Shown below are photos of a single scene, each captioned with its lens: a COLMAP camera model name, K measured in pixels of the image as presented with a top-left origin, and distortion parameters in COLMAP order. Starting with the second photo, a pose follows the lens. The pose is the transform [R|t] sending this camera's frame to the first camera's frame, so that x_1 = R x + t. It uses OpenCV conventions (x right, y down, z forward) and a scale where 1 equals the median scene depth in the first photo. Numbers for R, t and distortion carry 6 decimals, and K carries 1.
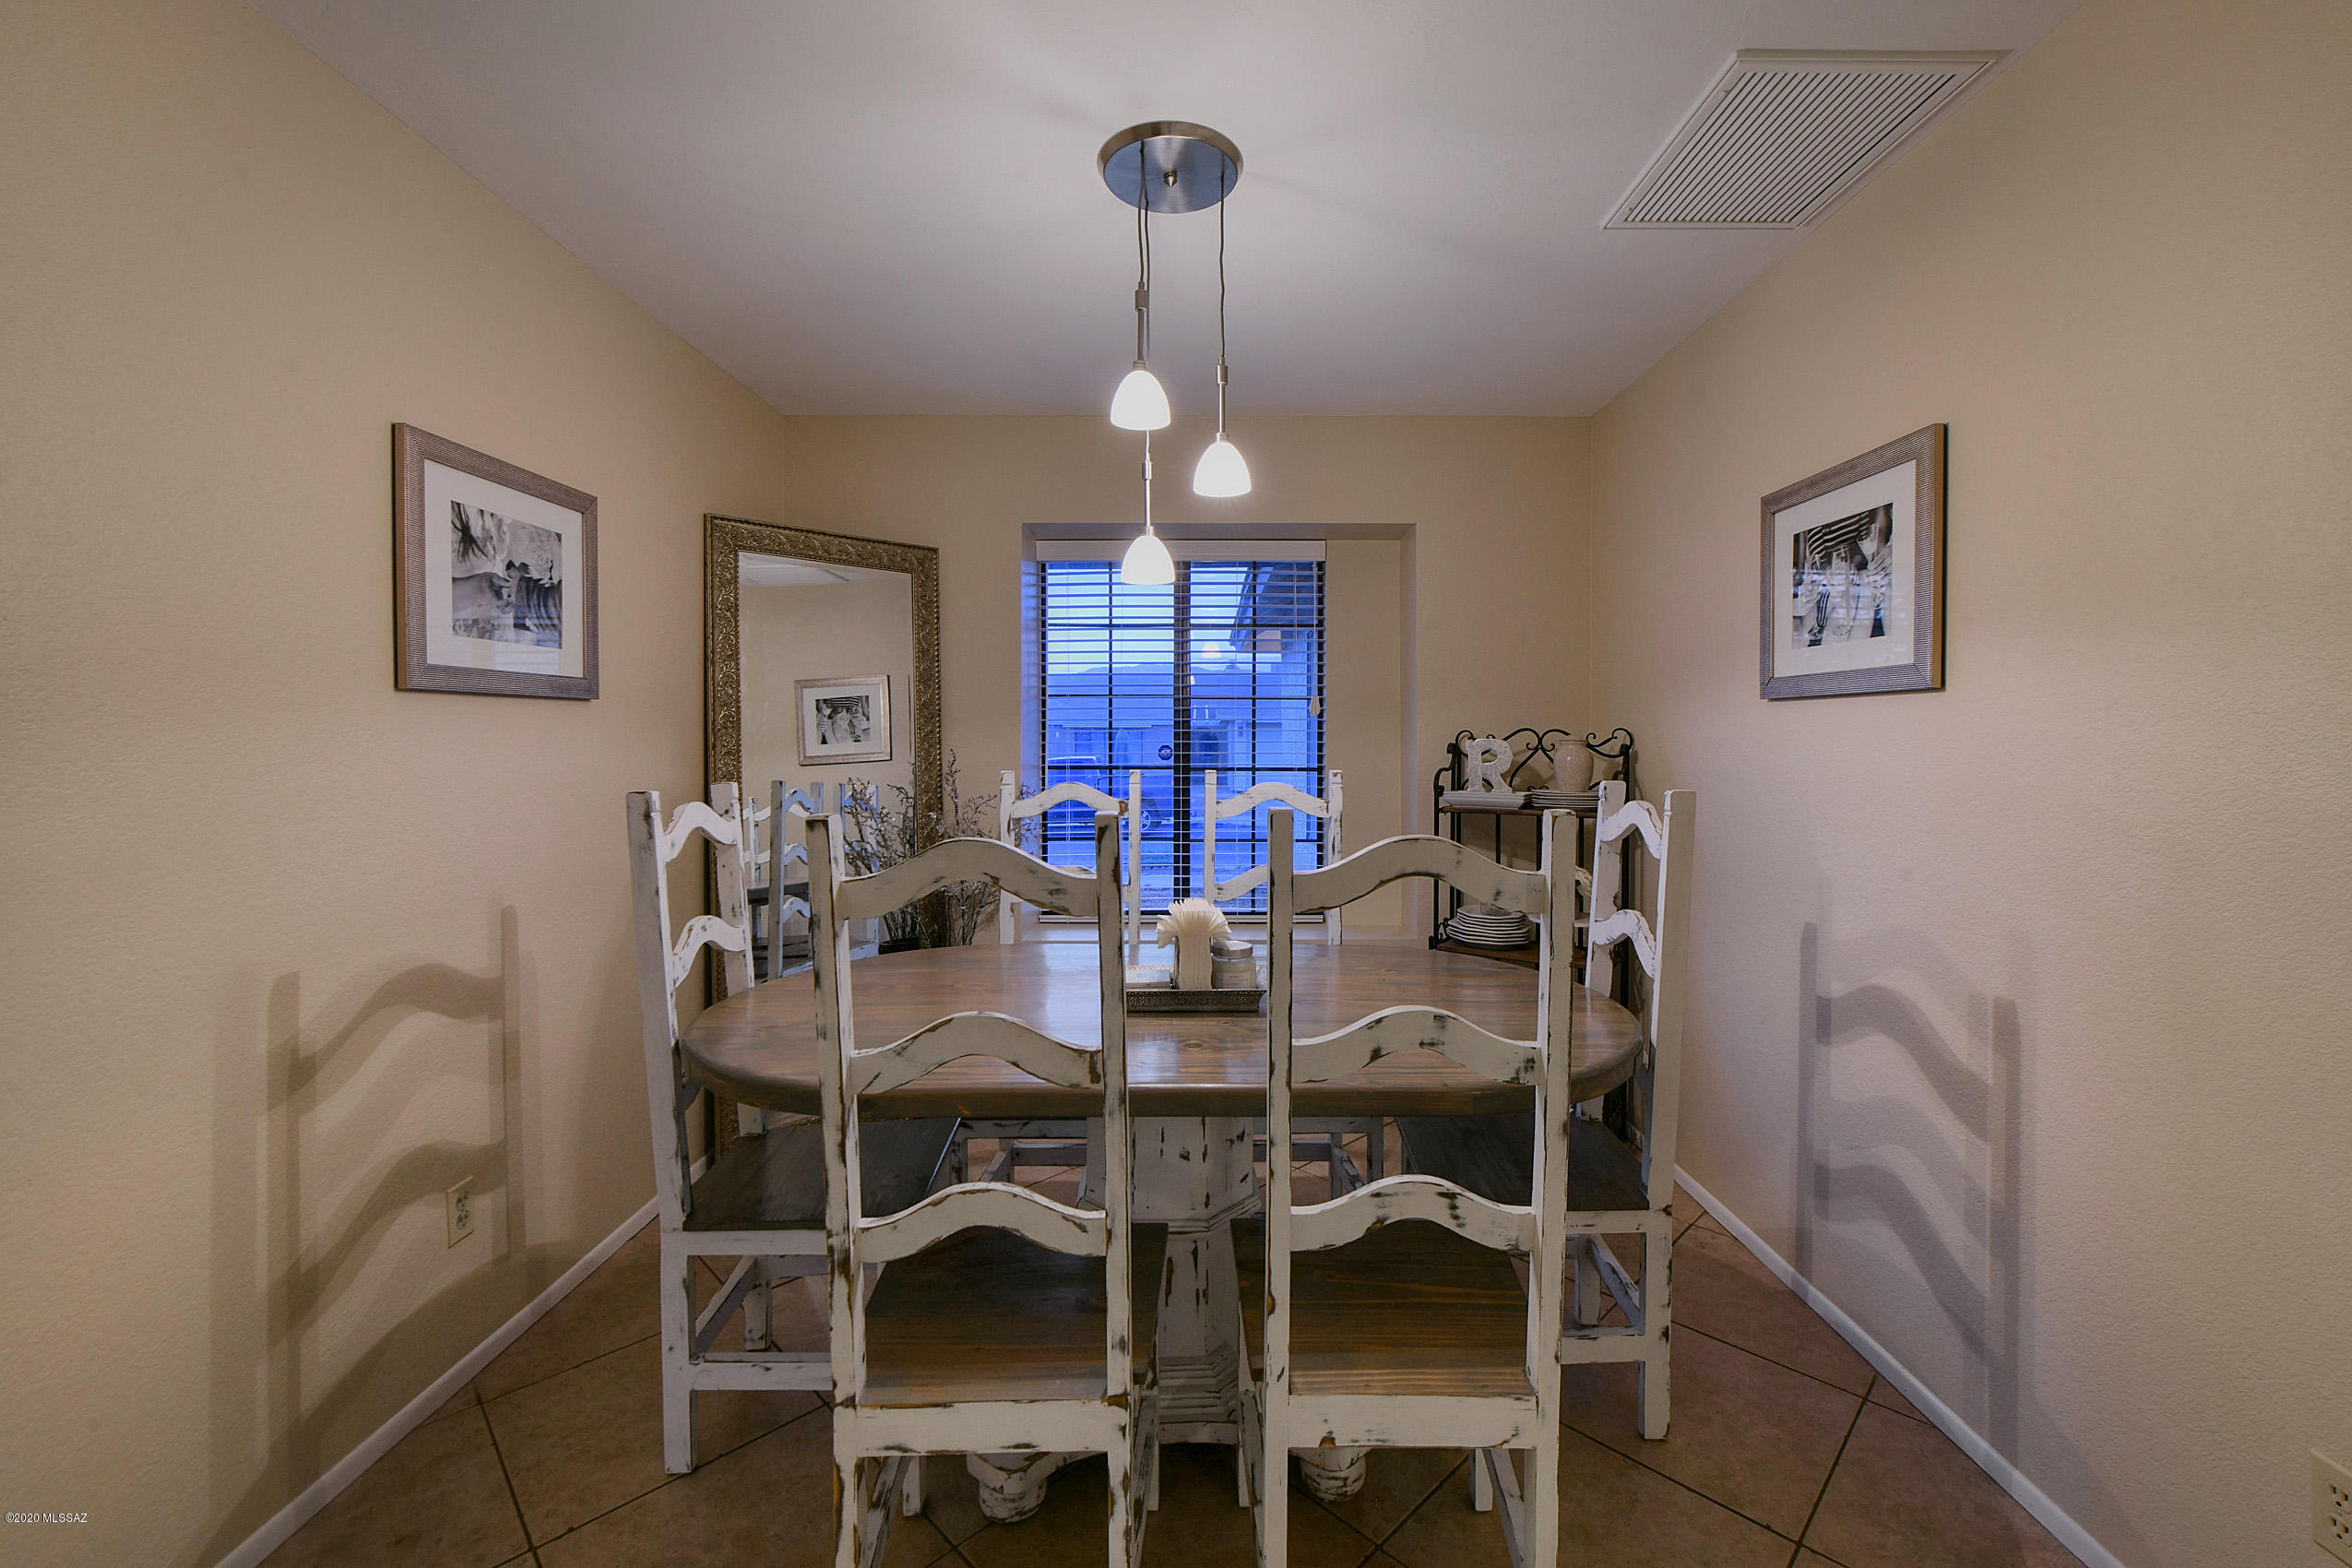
lens RADIAL K [[957.2, 0, 1199.7], [0, 957.2, 756.0], [0, 0, 1]] dist [-0.002148, -0.001018]
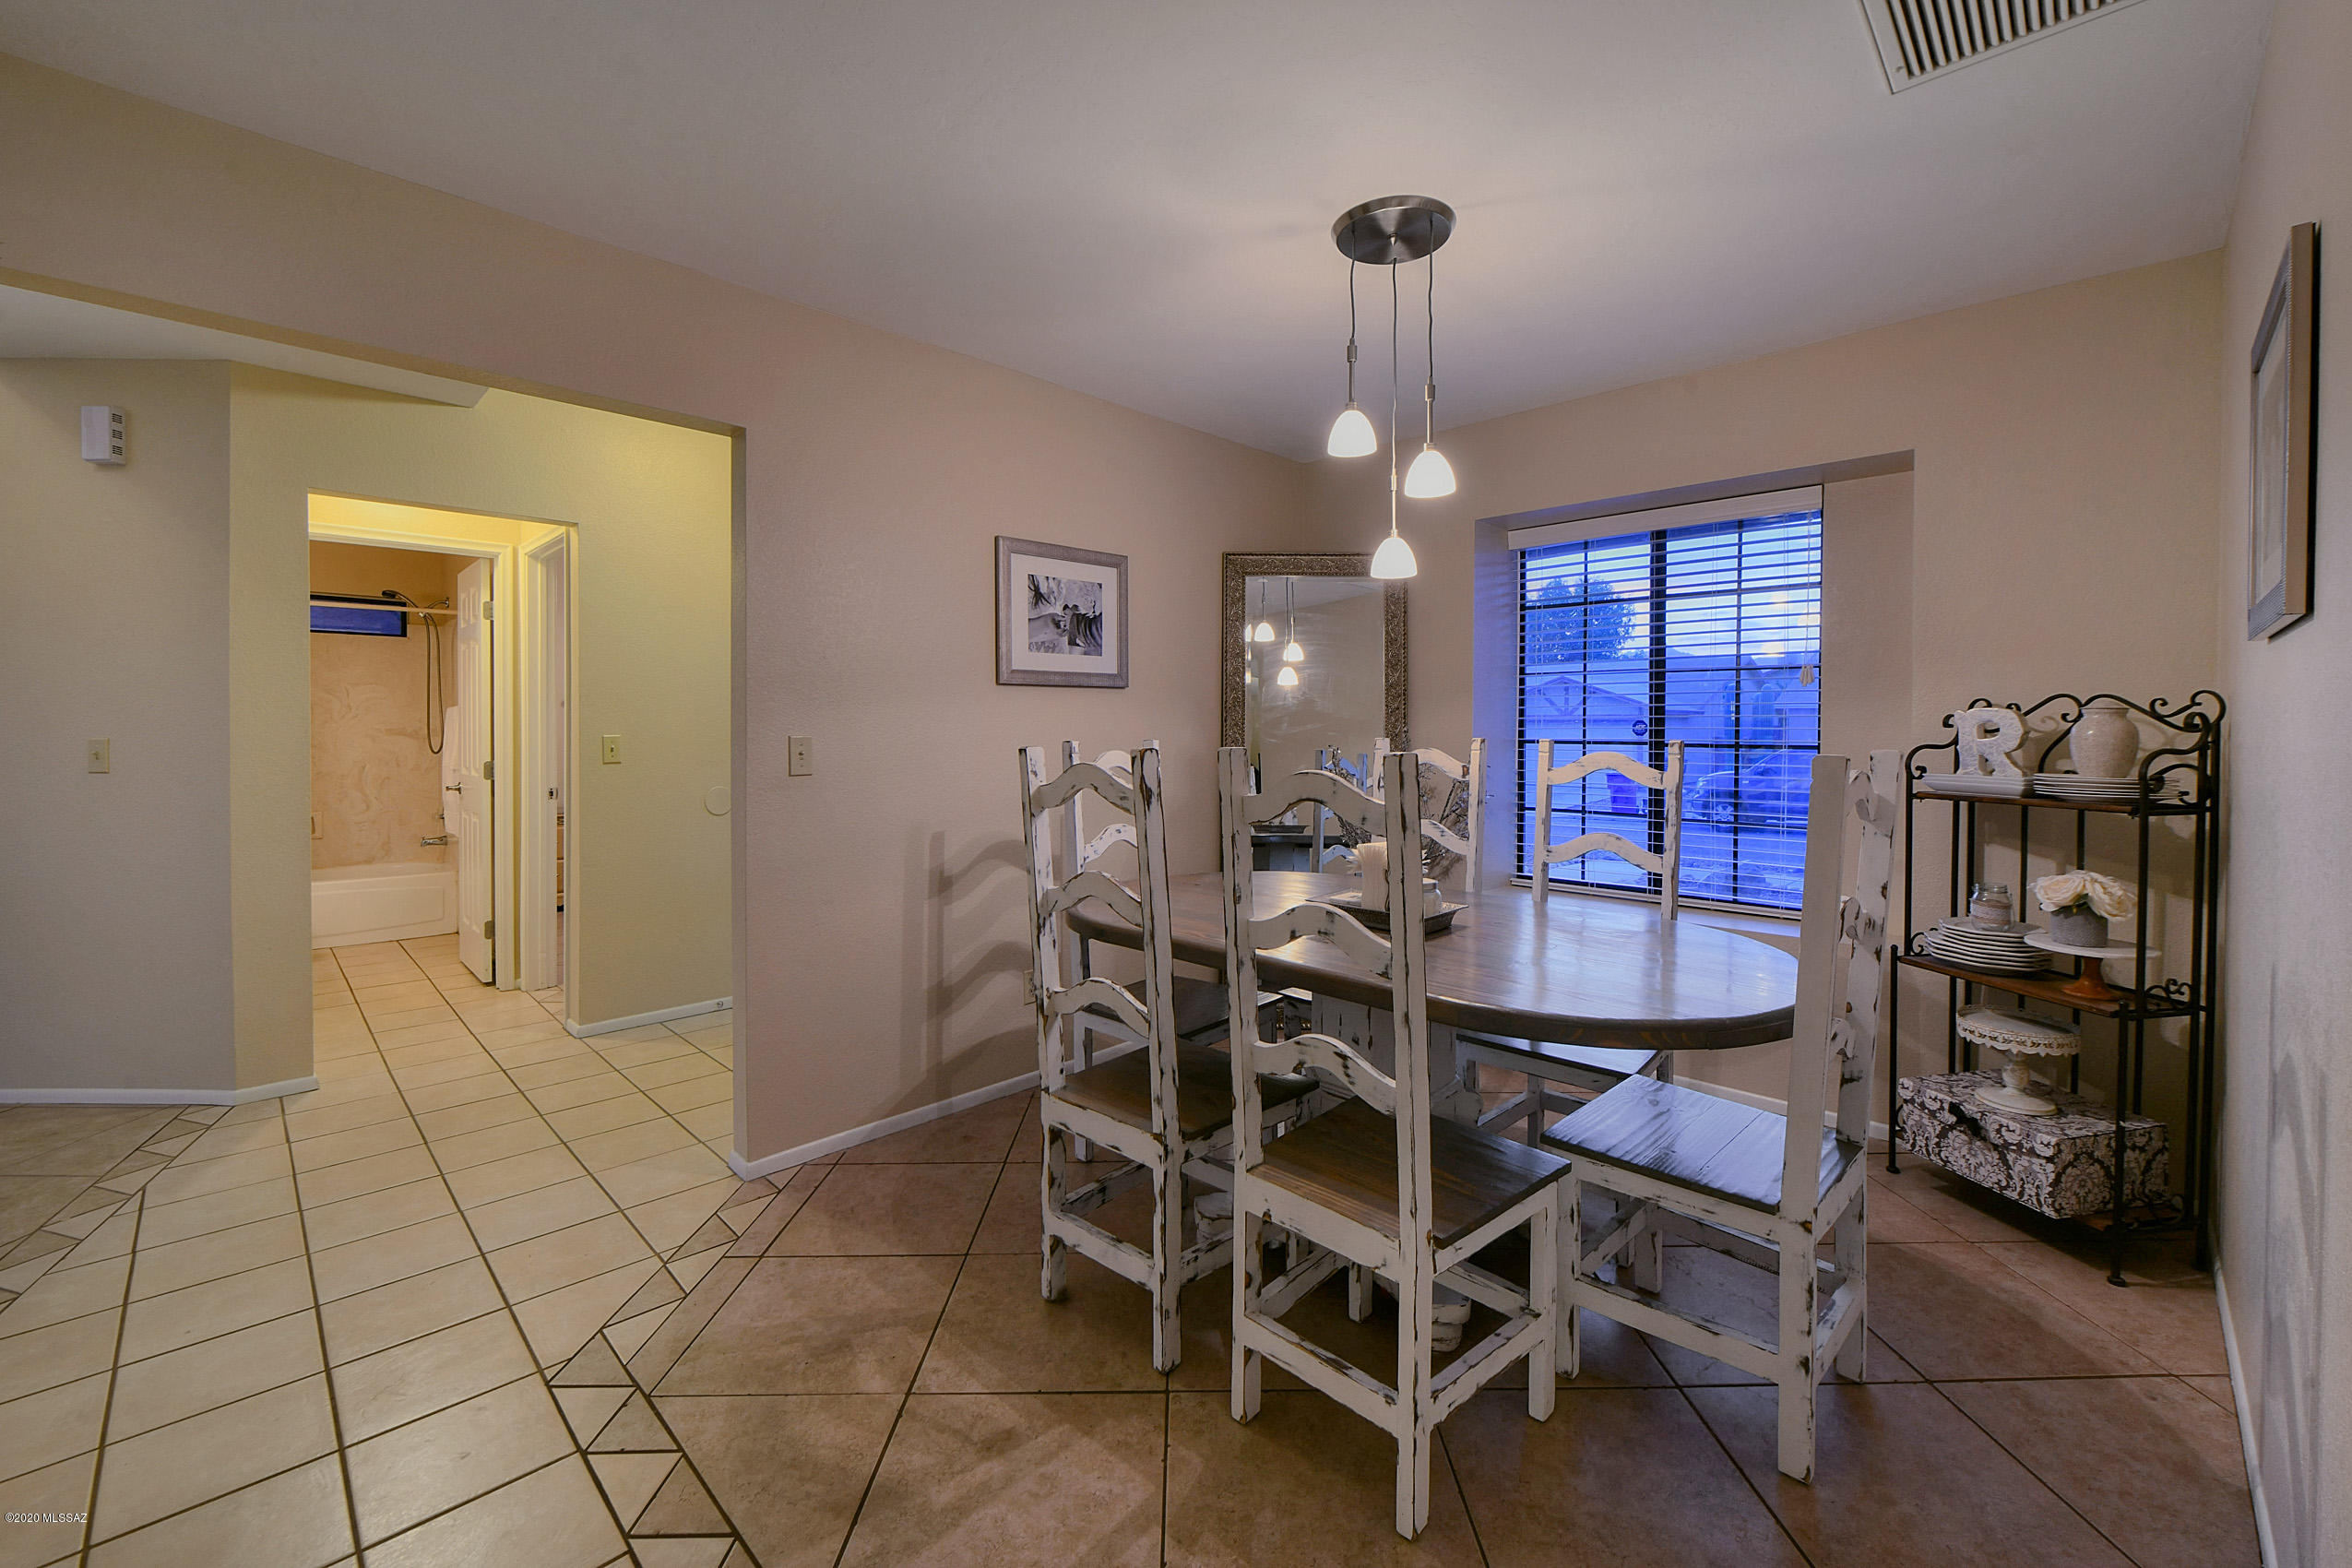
lens RADIAL K [[957.2, 0, 1217.8], [0, 957.2, 749.2], [0, 0, 1]] dist [-0.002148, -0.001018]
pose [[0.726995, 0.016572, -0.686442, 0.638368], [-0.012469, 0.999862, 0.010932, 0.025528], [0.686529, 0.000612, 0.727102, -0.023437]]
